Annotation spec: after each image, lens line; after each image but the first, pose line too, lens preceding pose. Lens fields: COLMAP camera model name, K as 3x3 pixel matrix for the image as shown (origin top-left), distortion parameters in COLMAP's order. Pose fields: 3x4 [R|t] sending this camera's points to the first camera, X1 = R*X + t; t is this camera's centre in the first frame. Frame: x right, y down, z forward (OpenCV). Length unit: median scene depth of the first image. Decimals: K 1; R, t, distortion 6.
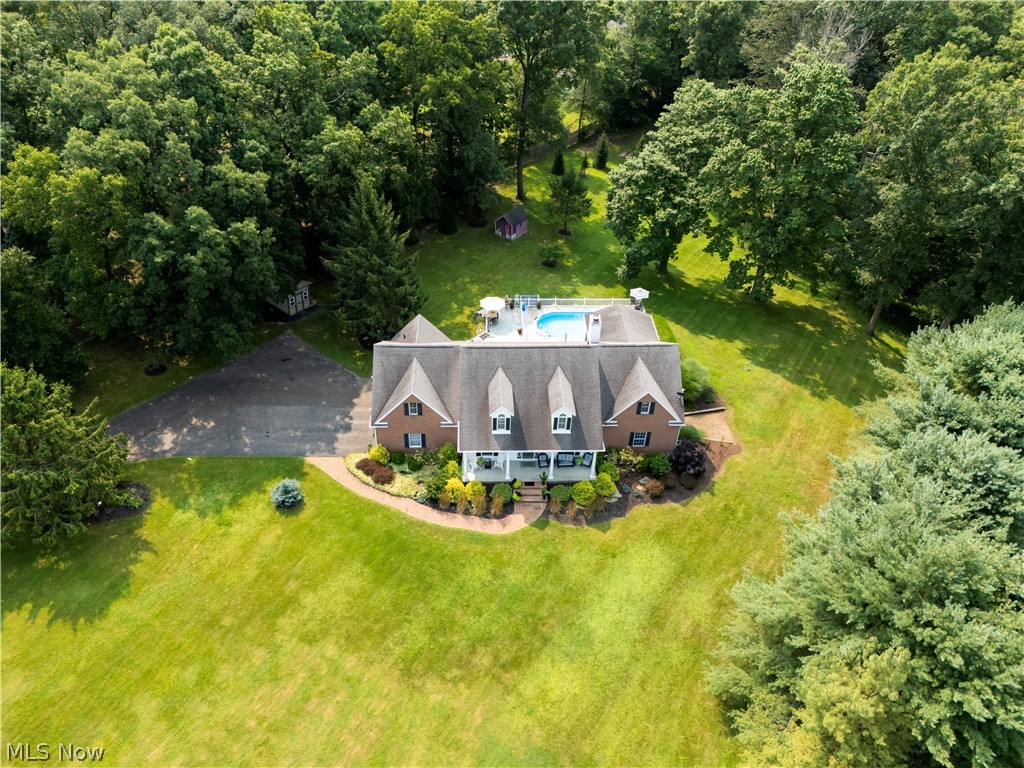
lens RADIAL K [[746.6, 0, 514.1], [0, 746.6, 383.3], [0, 0, 1]] dist [0.057105, -0.033013]
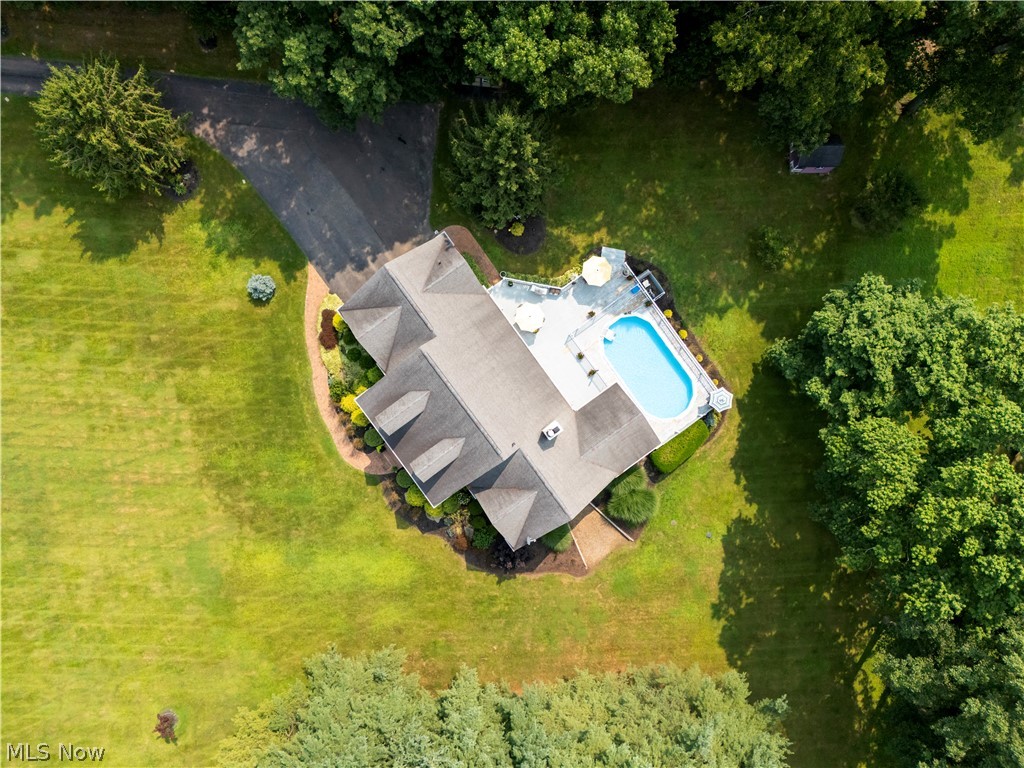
lens RADIAL K [[746.6, 0, 510.3], [0, 746.6, 381.6], [0, 0, 1]] dist [0.057105, -0.033013]
pose [[0.554936, 0.831466, -0.026651, 0.058589], [-0.540257, 0.384569, 0.748485, -0.852321], [0.632589, -0.400963, 0.662616, 0.416351]]
